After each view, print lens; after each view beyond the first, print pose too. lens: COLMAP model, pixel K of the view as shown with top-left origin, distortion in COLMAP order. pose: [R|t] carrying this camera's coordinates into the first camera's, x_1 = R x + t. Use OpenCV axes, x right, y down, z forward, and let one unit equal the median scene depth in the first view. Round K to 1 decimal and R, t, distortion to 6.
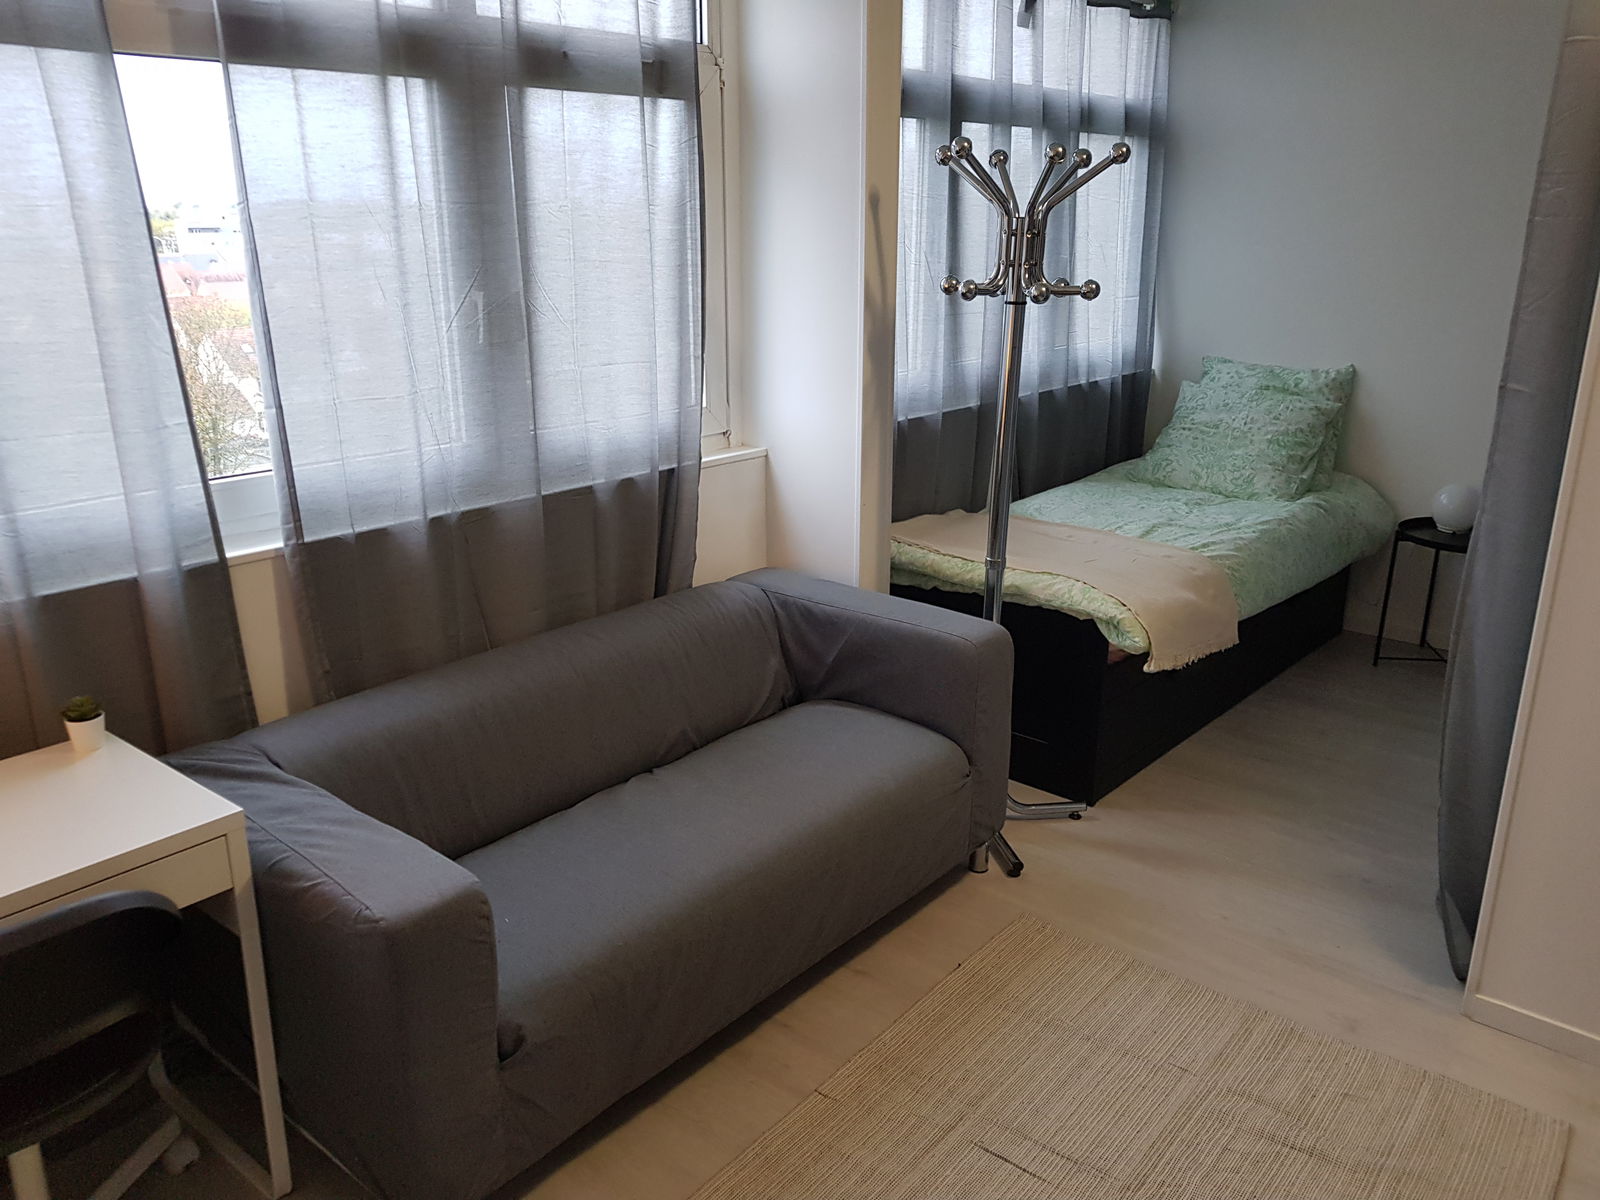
lens RADIAL K [[1232.9, 0, 801.4], [0, 1232.9, 613.9], [0, 0, 1]] dist [0.042420, -0.046305]
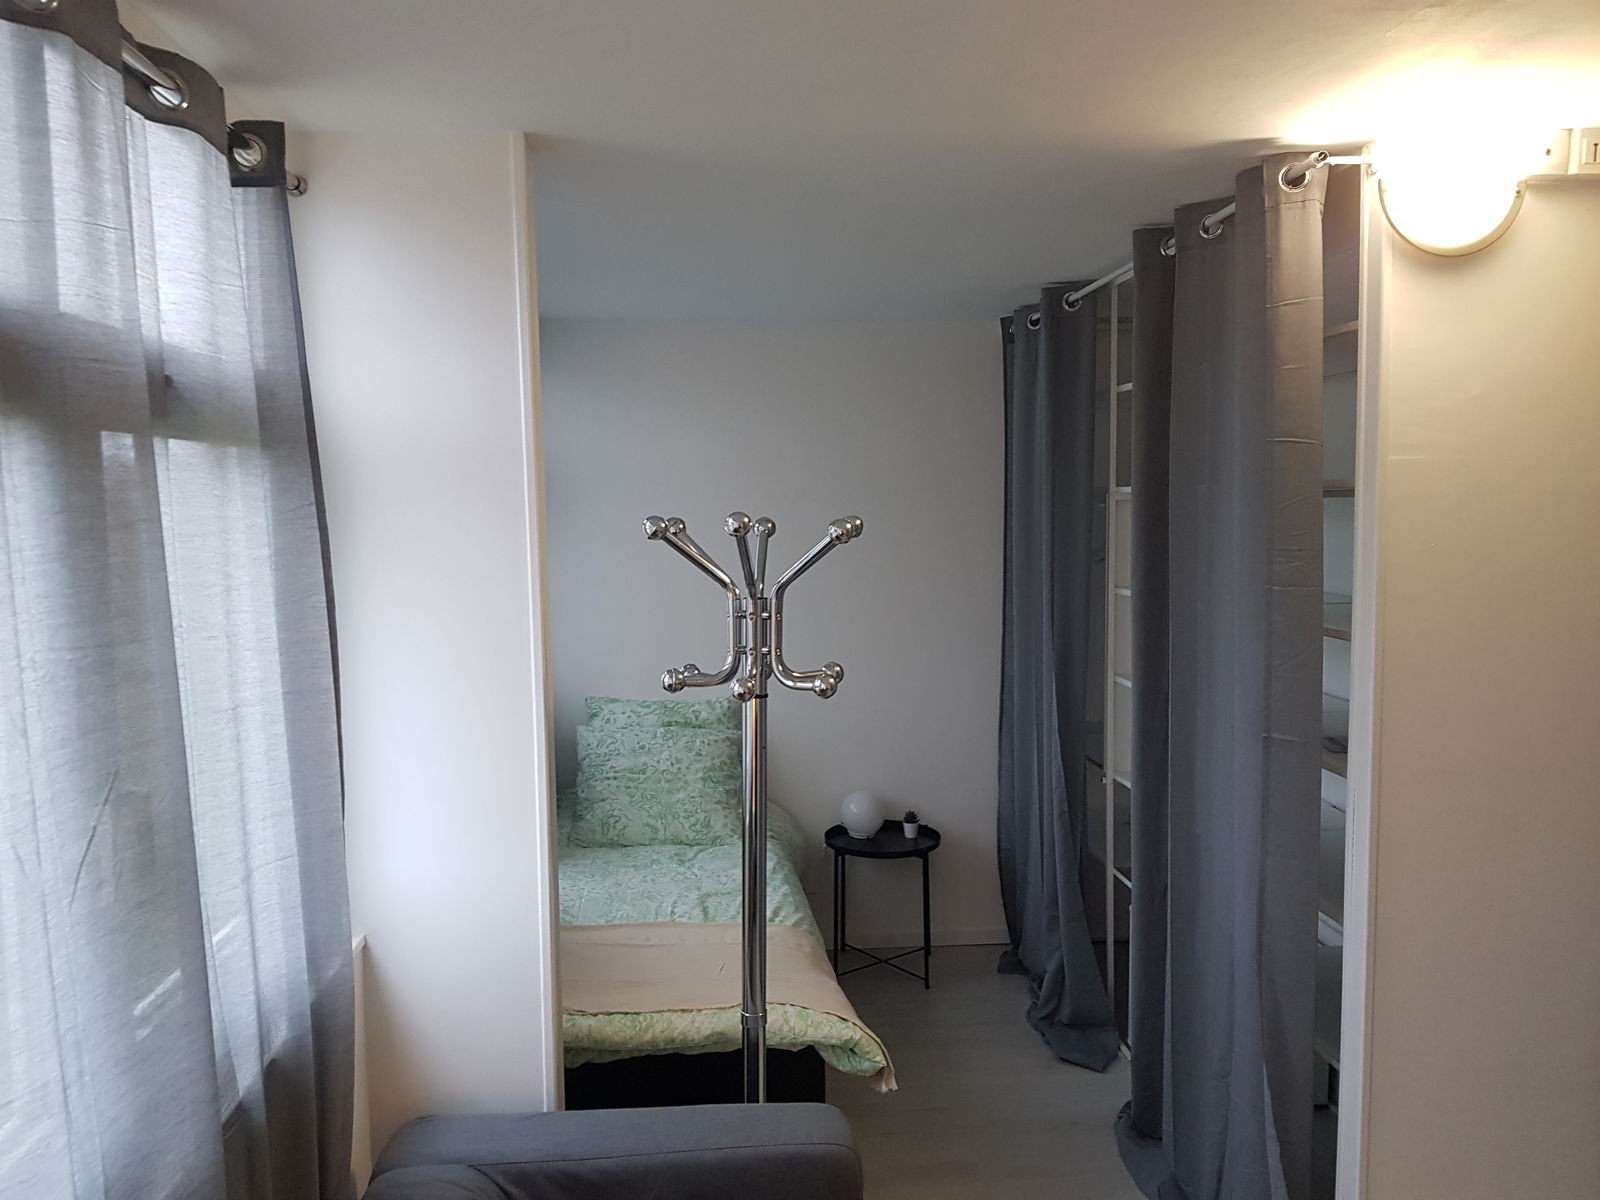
lens RADIAL K [[1232.9, 0, 825.6], [0, 1232.9, 632.6], [0, 0, 1]] dist [0.042420, -0.046305]
pose [[0.719961, -0.076185, 0.689821, -0.208328], [0.225465, 0.965718, -0.128661, -0.104608], [-0.656371, 0.248161, 0.712456, 0.224726]]
